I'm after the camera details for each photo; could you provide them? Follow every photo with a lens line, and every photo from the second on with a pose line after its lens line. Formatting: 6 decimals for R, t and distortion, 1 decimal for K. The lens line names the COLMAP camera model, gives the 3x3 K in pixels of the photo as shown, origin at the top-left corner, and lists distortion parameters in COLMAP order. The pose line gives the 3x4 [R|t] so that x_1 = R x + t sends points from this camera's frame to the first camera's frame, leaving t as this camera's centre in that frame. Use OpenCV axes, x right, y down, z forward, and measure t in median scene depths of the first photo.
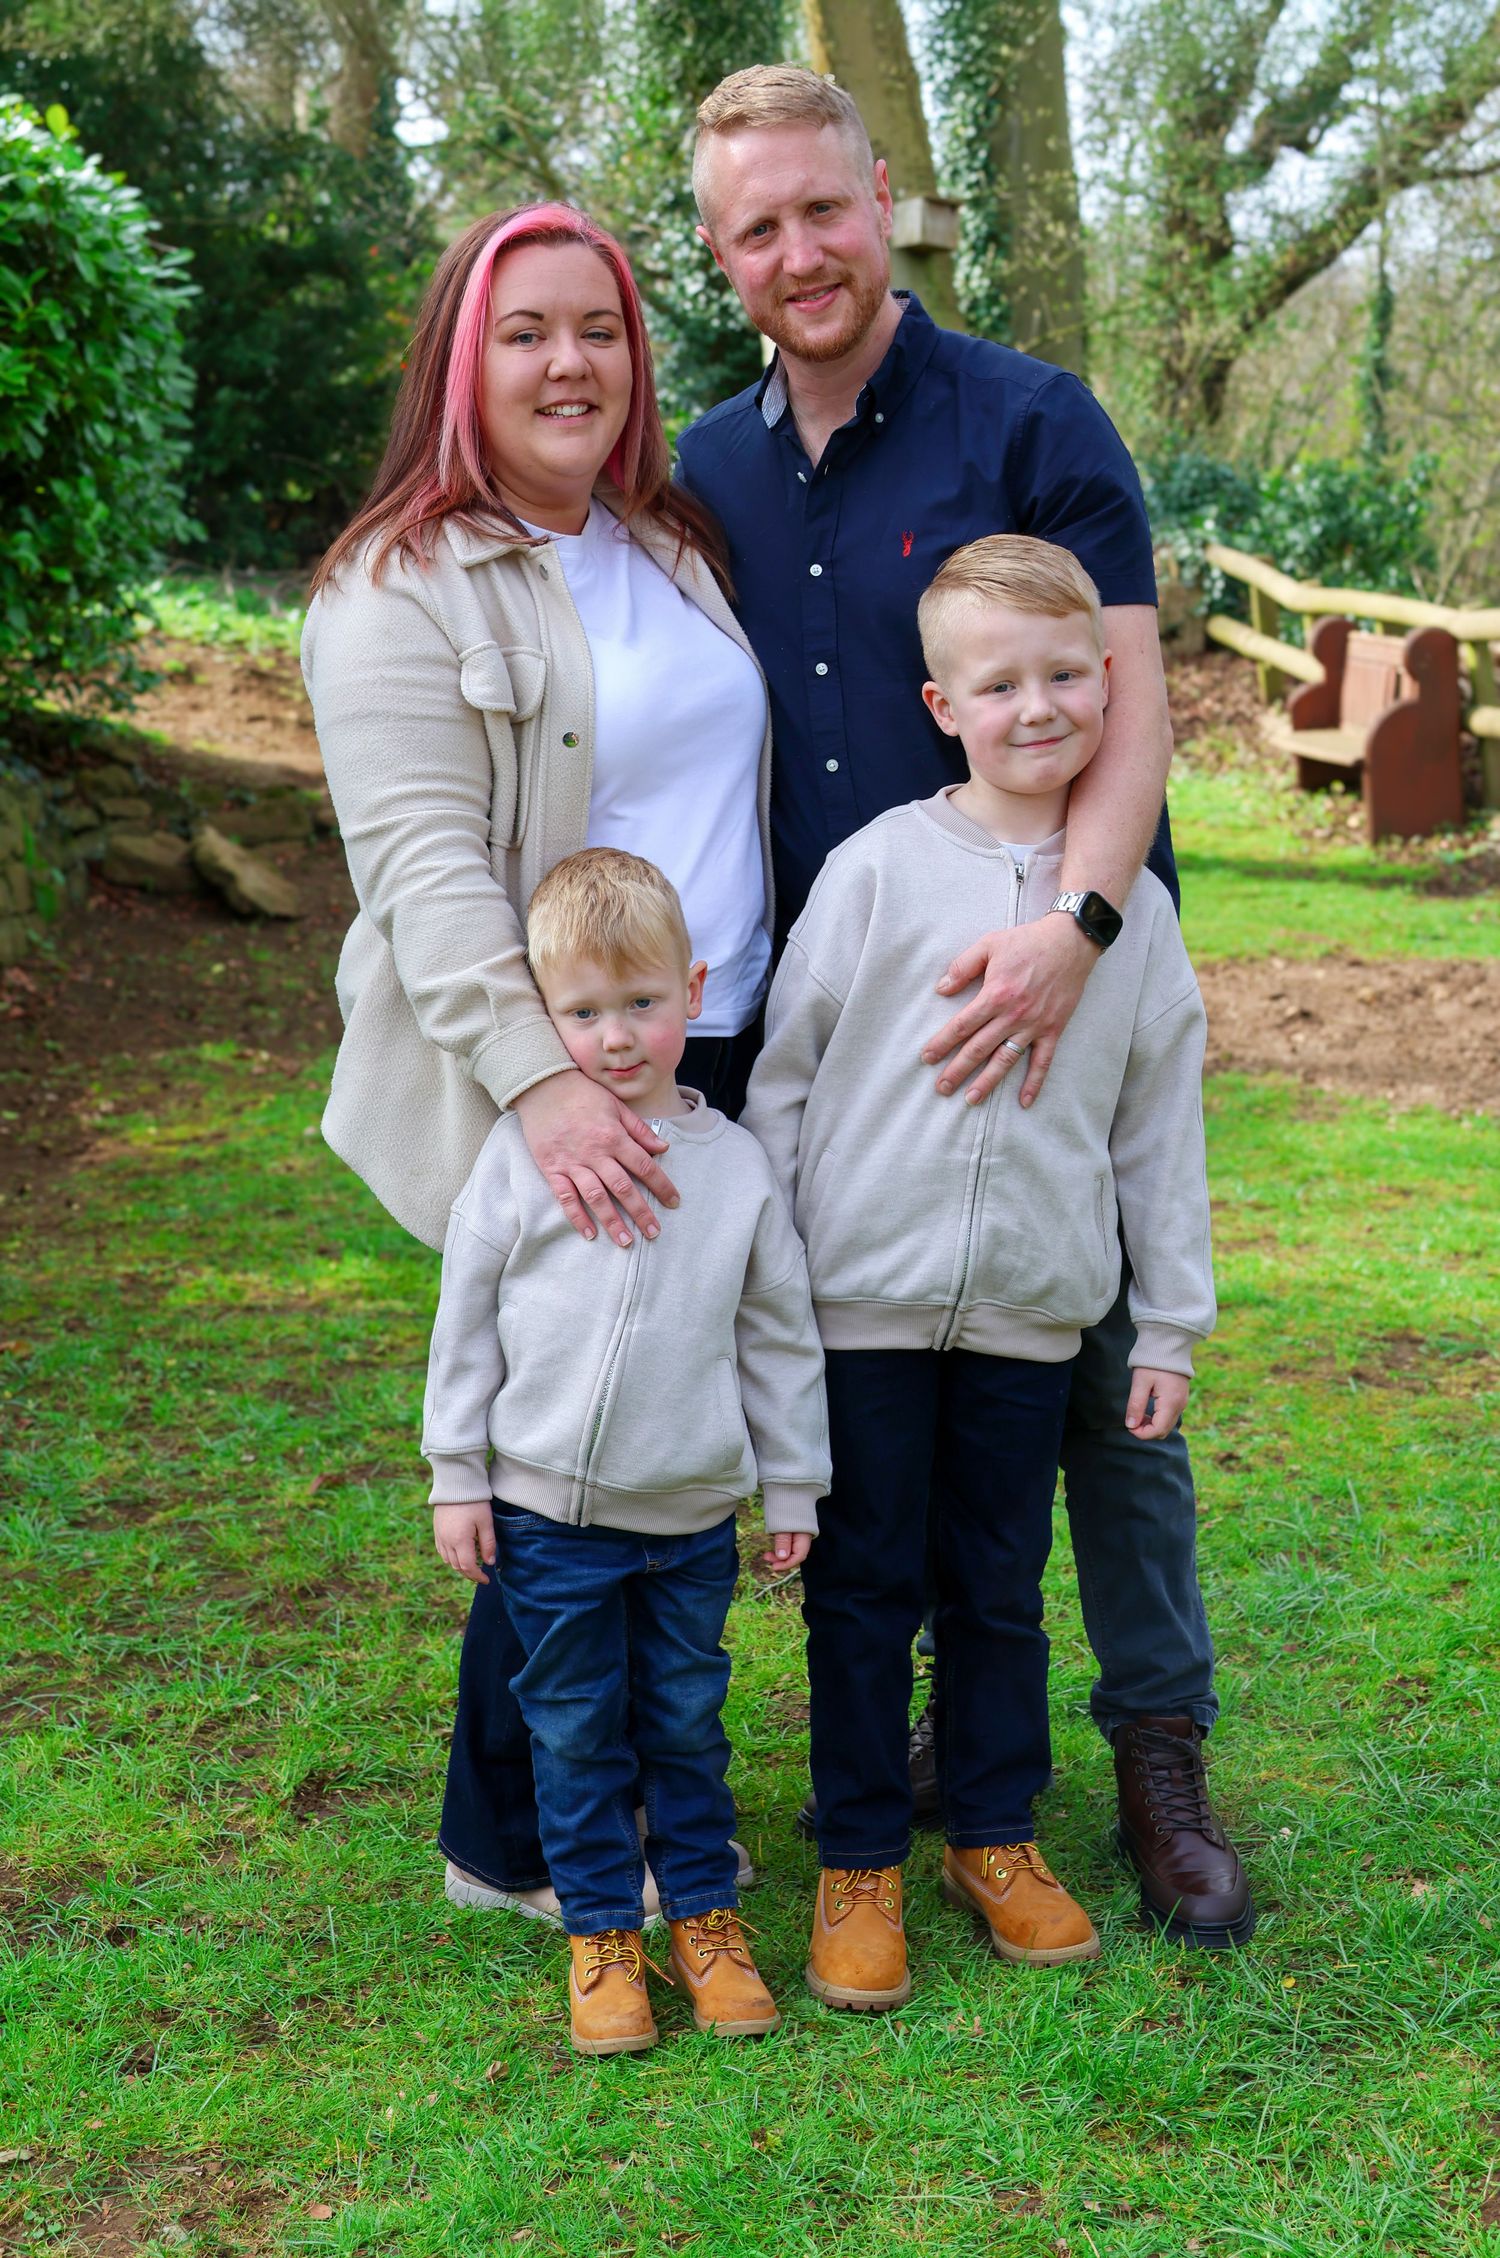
lens RADIAL K [[3869.2, 0, 747.3], [0, 3869.2, 1148.5], [0, 0, 1]] dist [0.433328, 0.000000]
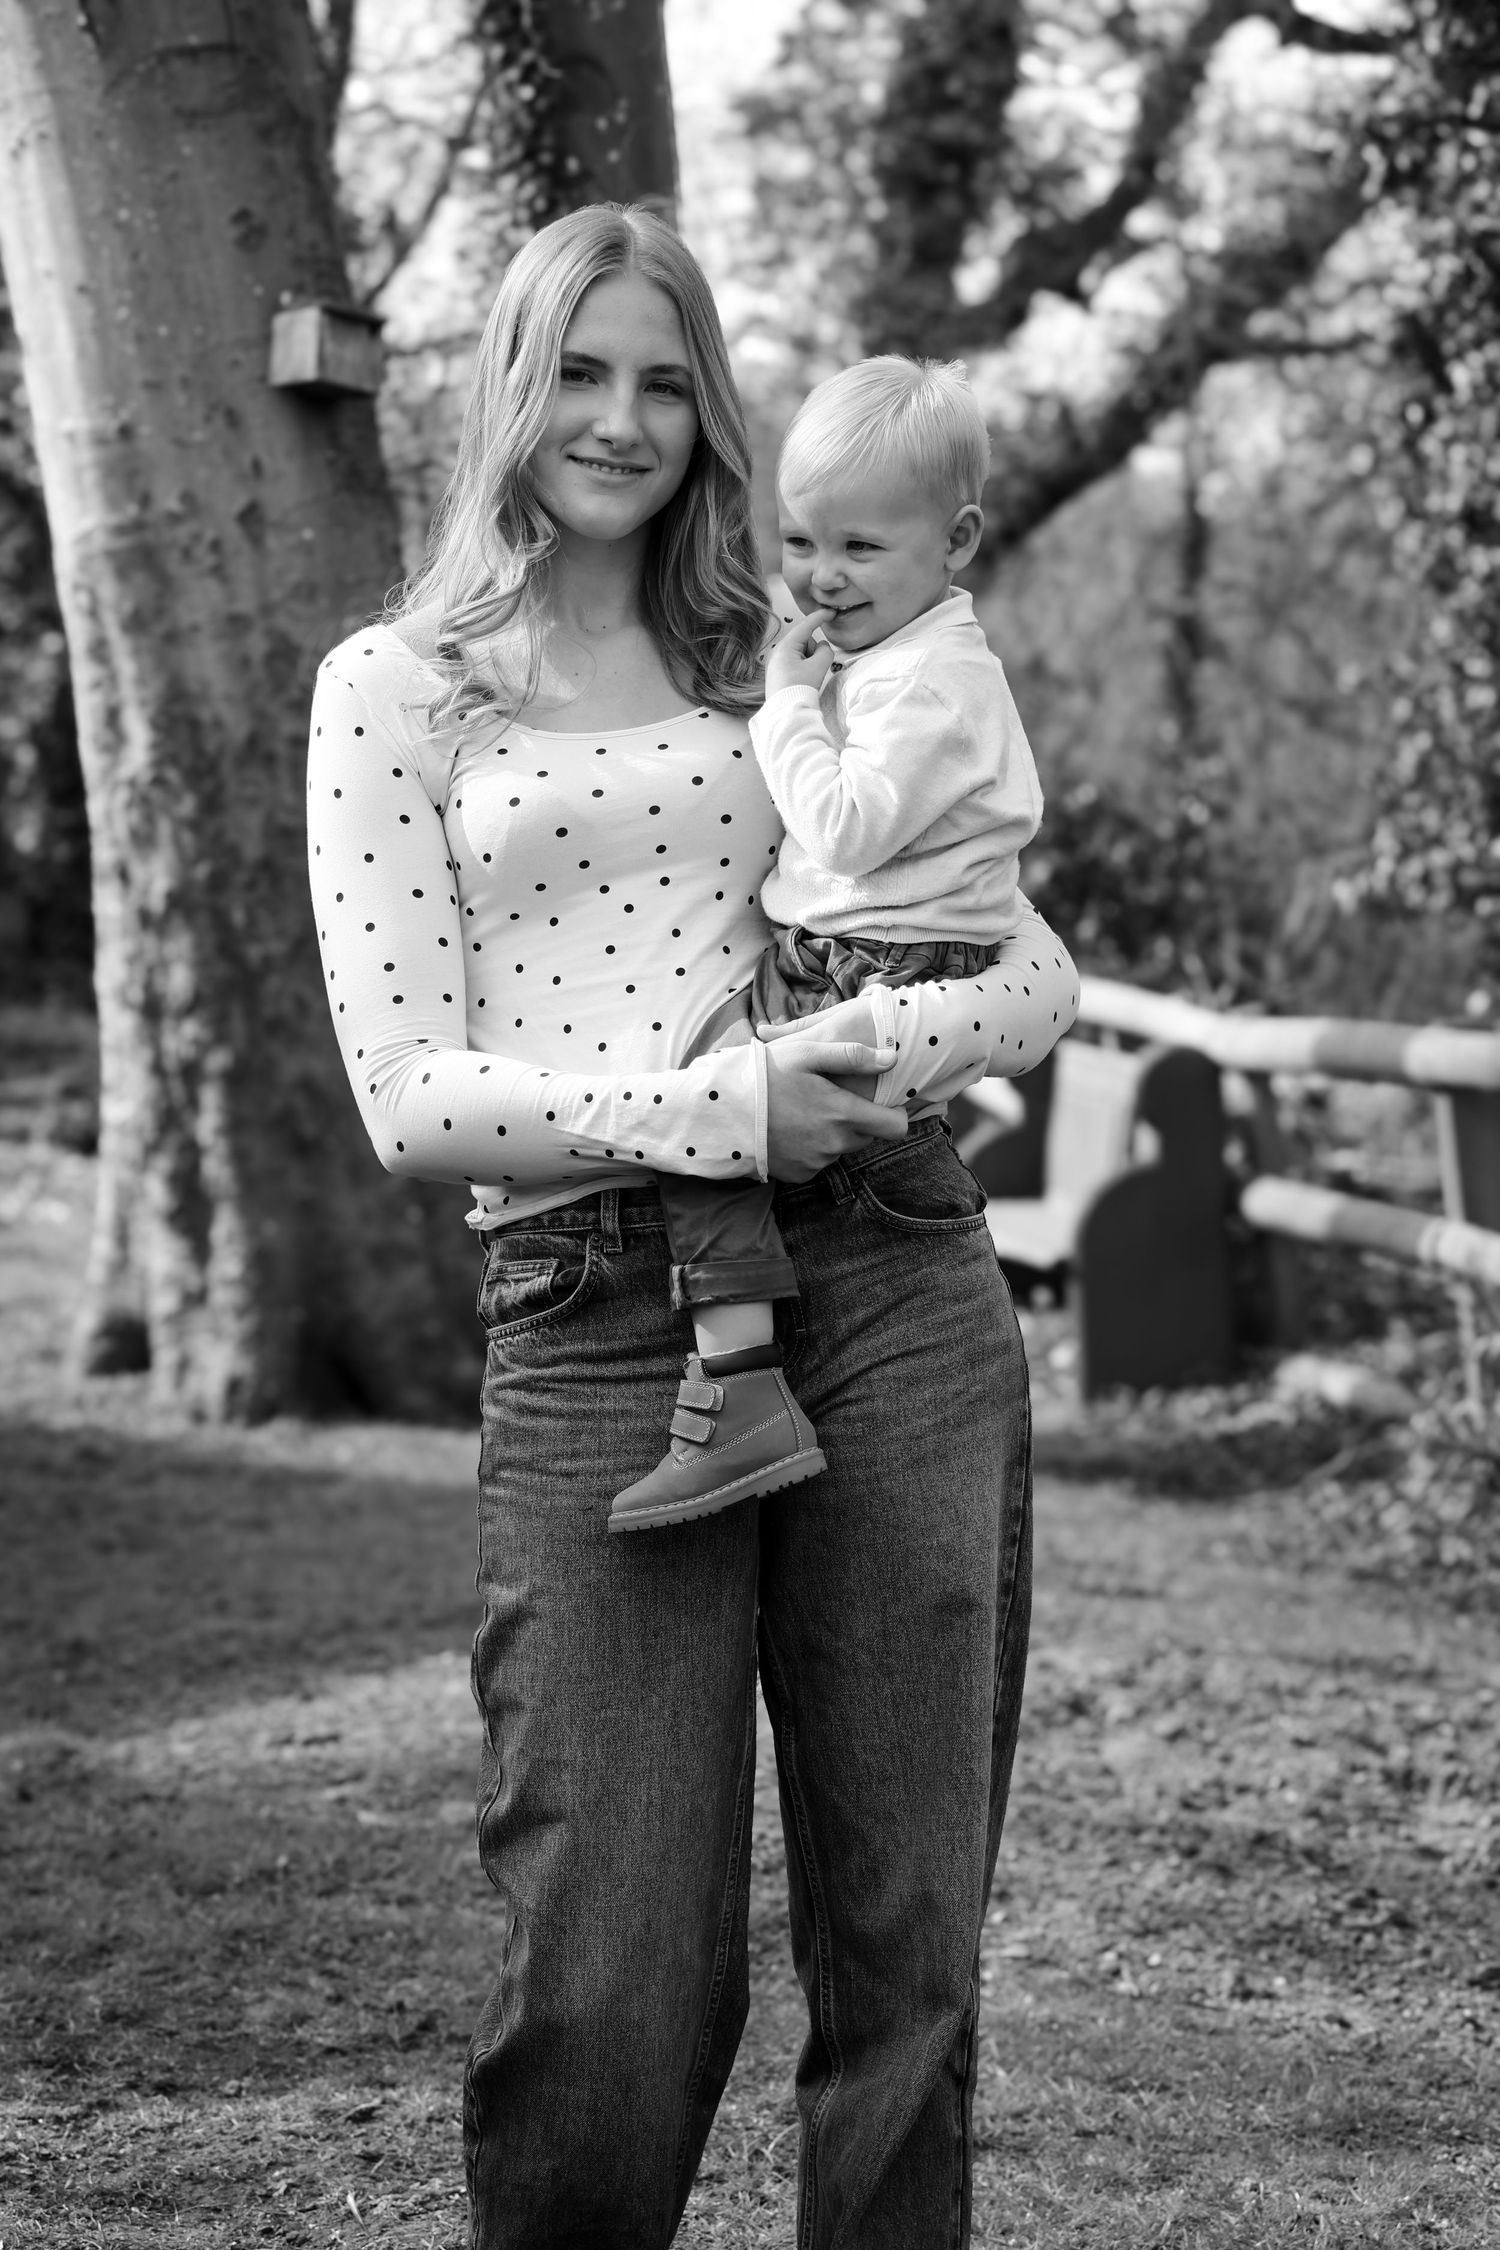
lens RADIAL K [[5654.7, 0, 834.5], [0, 5654.7, 1094.0], [0, 0, 1]] dist [0.290775, 0.000000]
pose [[0.996981, 0.028342, 0.072288, 0.058627], [-0.020364, 0.993854, -0.108809, -0.029509], [-0.074928, 0.107008, 0.991431, 0.149306]]
